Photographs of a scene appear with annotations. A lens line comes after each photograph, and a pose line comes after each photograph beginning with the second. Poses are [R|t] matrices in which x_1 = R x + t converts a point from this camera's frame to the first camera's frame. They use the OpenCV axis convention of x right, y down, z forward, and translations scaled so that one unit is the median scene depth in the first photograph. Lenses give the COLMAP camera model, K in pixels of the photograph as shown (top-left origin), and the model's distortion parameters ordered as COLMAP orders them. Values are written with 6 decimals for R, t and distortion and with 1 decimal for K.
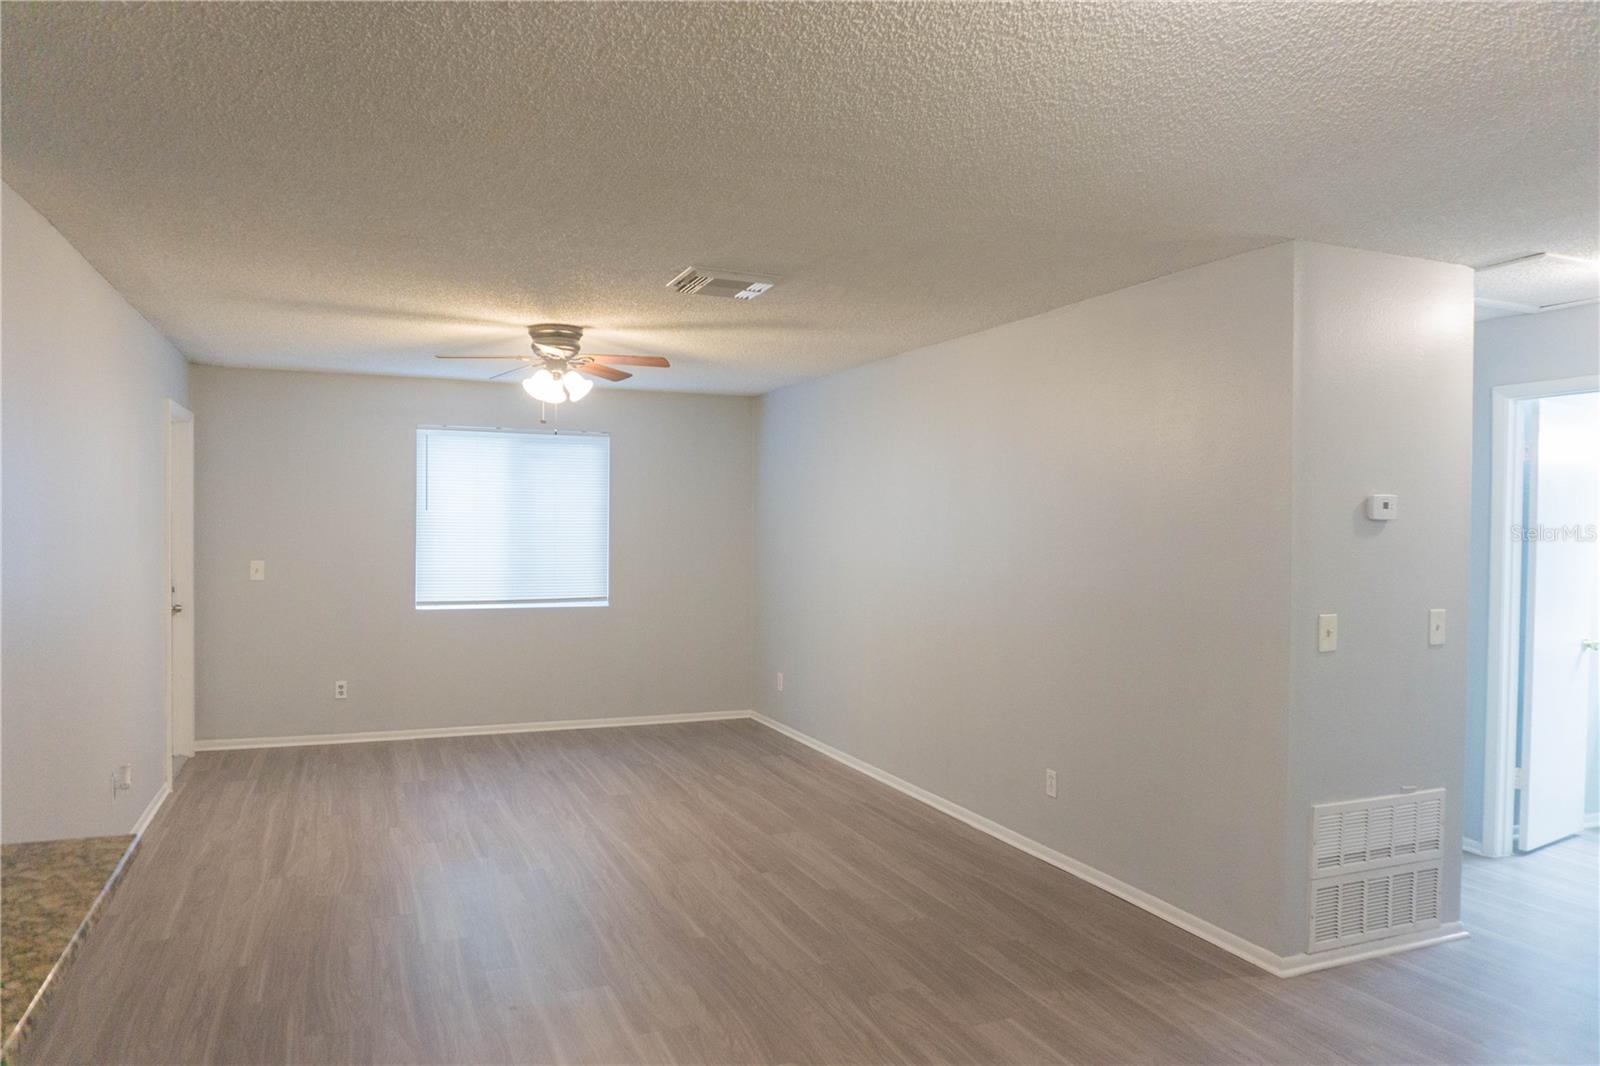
lens RADIAL K [[1067.1, 0, 796.6], [0, 1067.1, 533.7], [0, 0, 1]] dist [-0.021442, 0.002029]
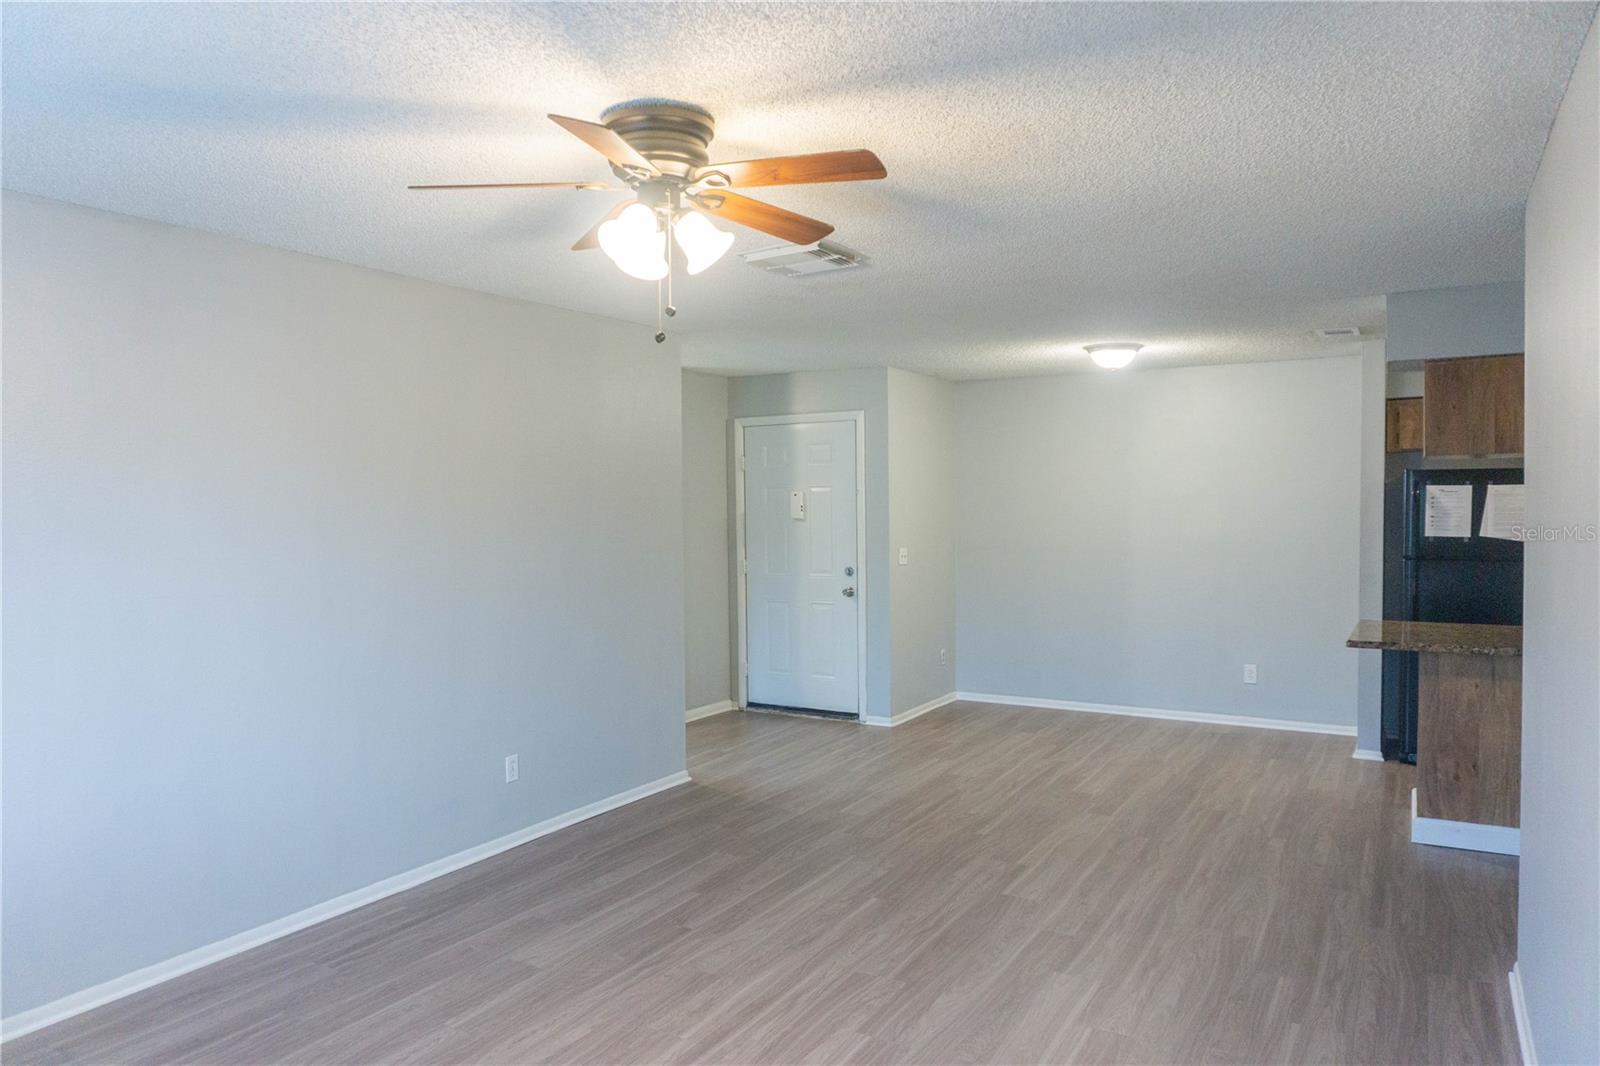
lens RADIAL K [[1067.1, 0, 796.6], [0, 1067.1, 533.7], [0, 0, 1]] dist [-0.021442, 0.002029]
pose [[-0.595449, -0.029062, 0.802867, -0.664005], [0.012192, 0.998904, 0.045200, -0.027612], [-0.803300, 0.036703, -0.594442, 1.258811]]
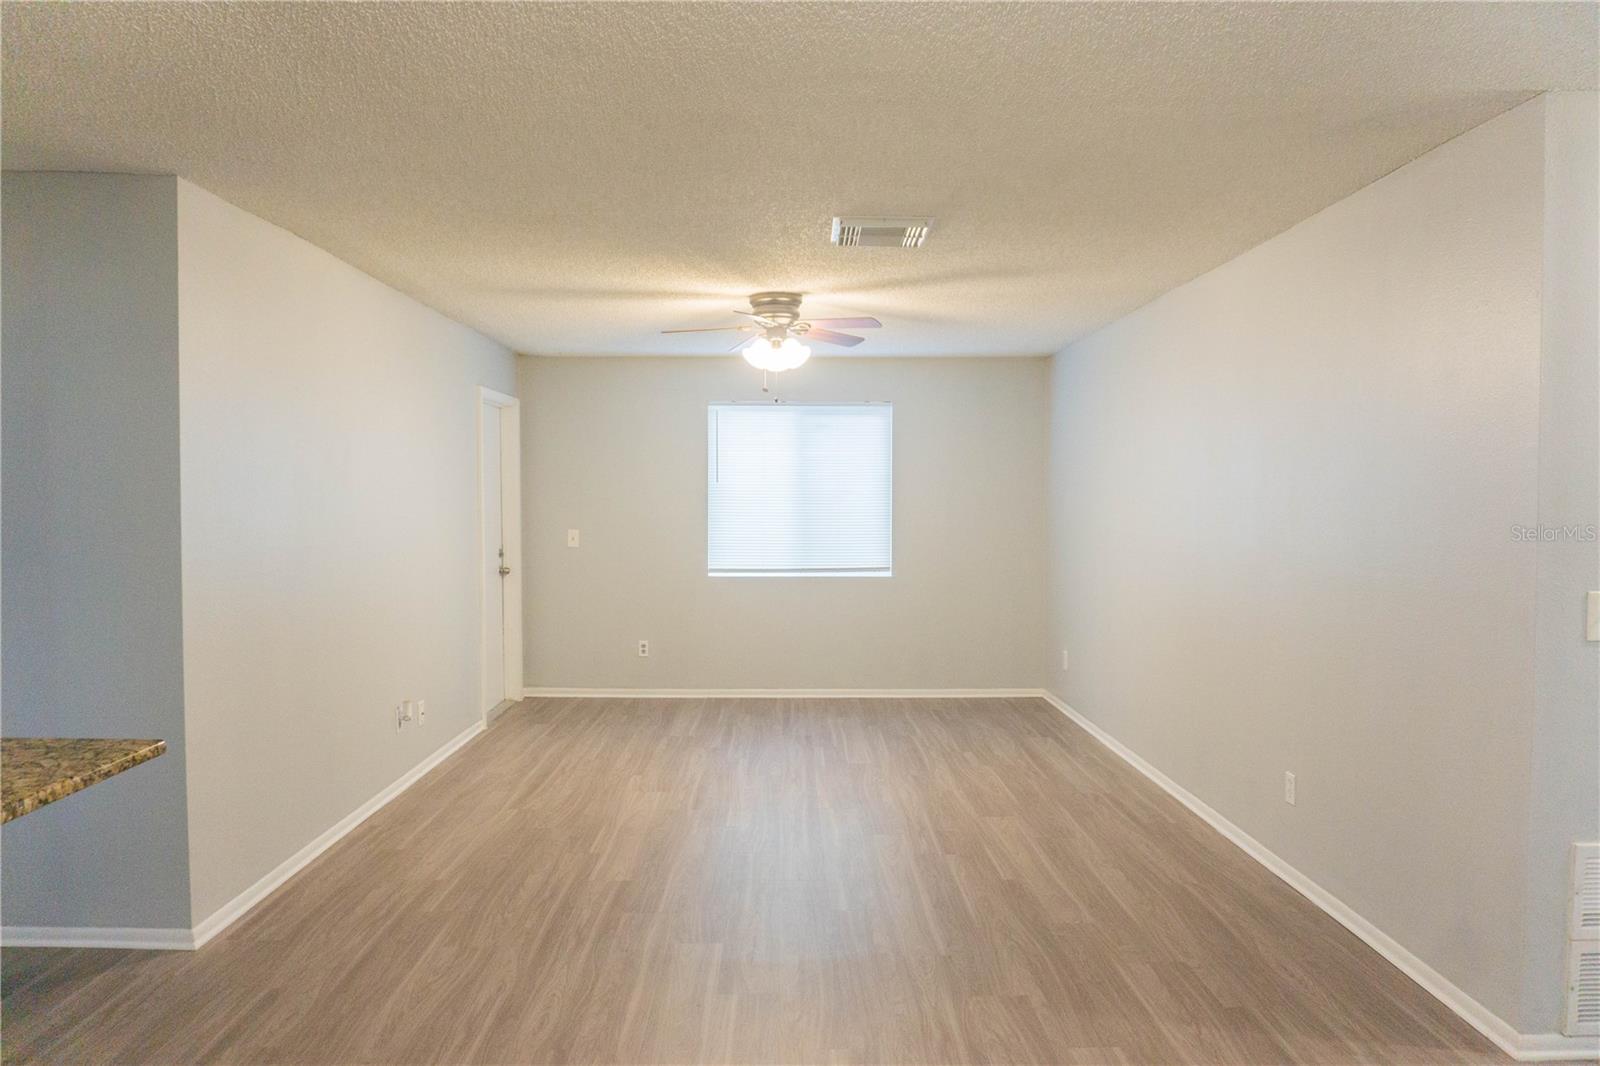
lens RADIAL K [[1067.1, 0, 796.6], [0, 1067.1, 533.7], [0, 0, 1]] dist [-0.021442, 0.002029]
pose [[0.925887, 0.002503, -0.377793, 0.177702], [0.005097, 0.999804, 0.019115, 0.012894], [0.377767, -0.019624, 0.925693, 0.068786]]
